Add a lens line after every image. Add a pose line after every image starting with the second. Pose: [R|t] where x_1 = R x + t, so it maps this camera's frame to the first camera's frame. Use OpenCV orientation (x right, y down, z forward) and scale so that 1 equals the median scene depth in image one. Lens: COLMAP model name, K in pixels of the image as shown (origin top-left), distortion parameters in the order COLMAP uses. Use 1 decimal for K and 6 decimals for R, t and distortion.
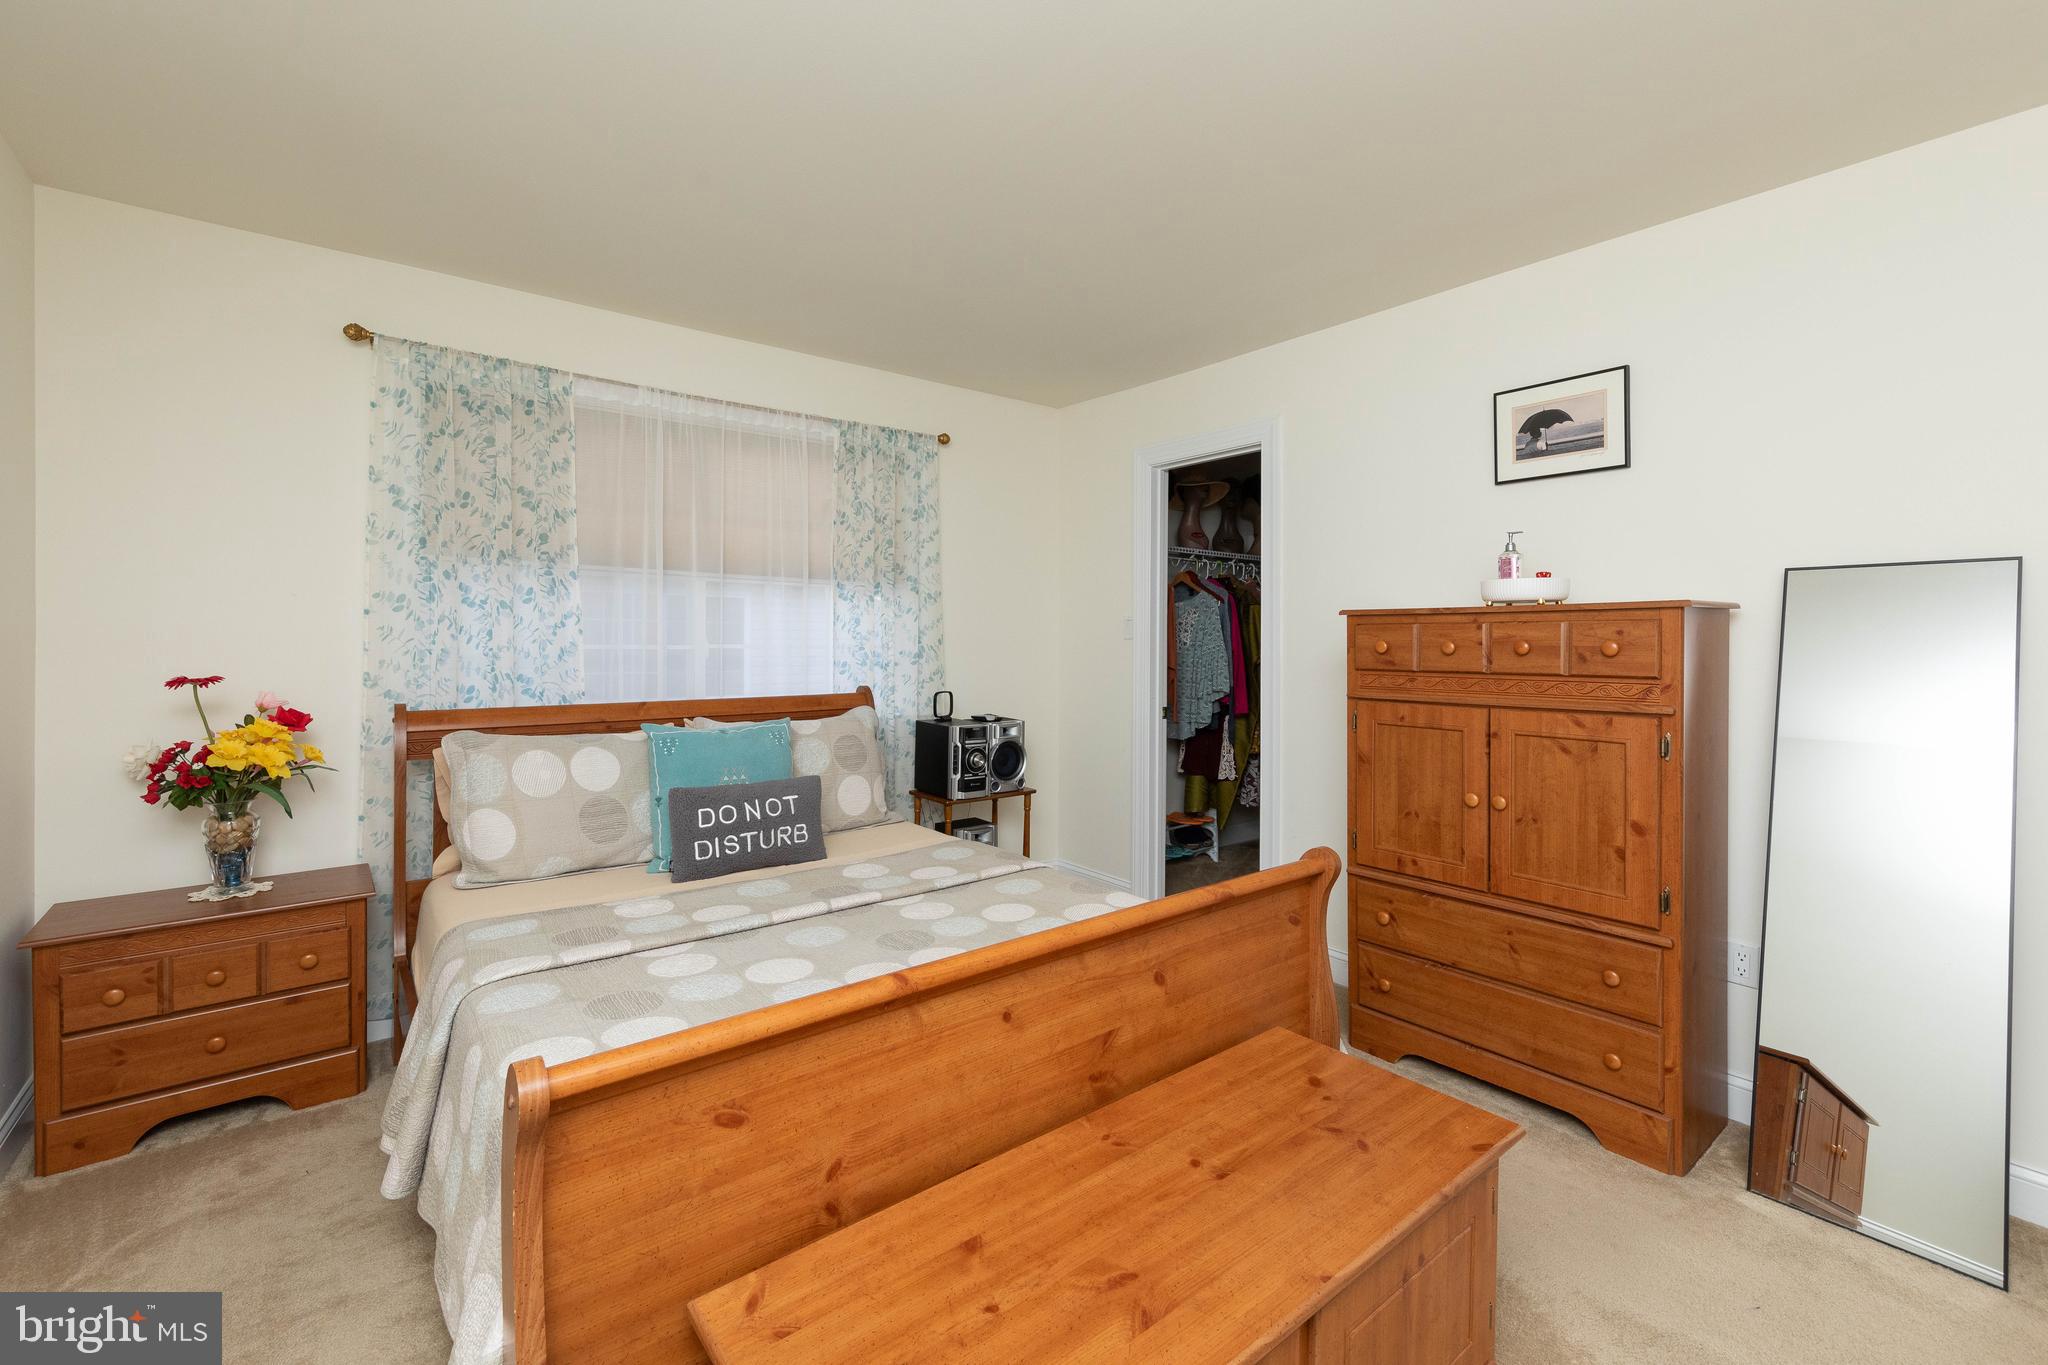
lens RADIAL K [[913.6, 0, 1023.2], [0, 913.6, 640.5], [0, 0, 1]] dist [0.006654, 0.000109]
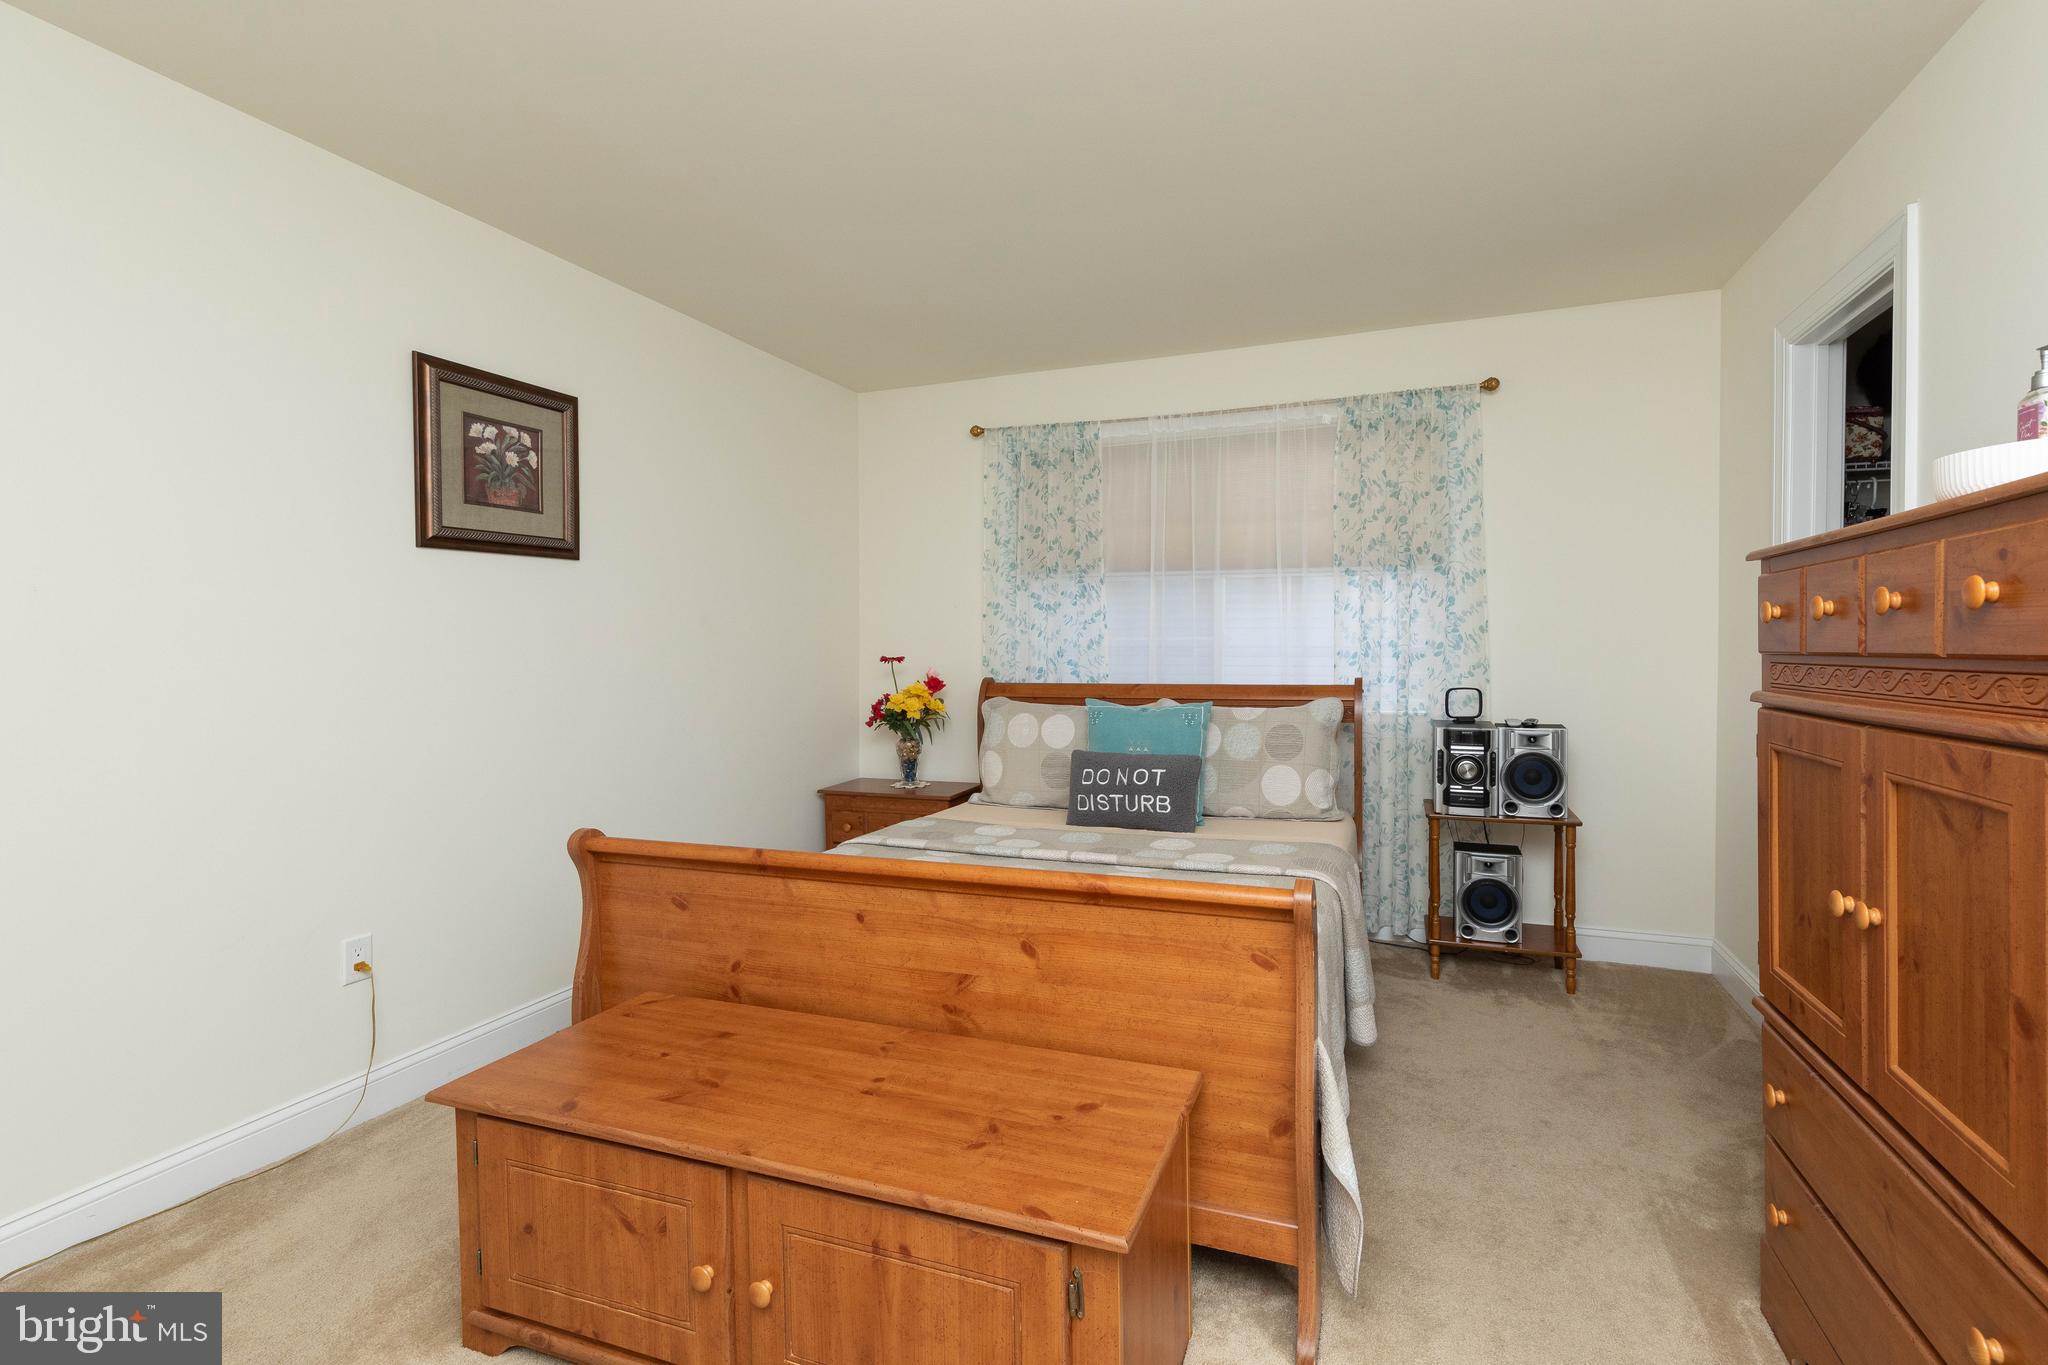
lens RADIAL K [[938.9, 0, 1031.3], [0, 938.9, 658.4], [0, 0, 1]] dist [0.005666, 0.000256]
pose [[0.489426, 0.003245, -0.872039, 0.668076], [0.006593, 0.999951, 0.007421, 0.027503], [0.872020, -0.009381, 0.489380, 0.319754]]
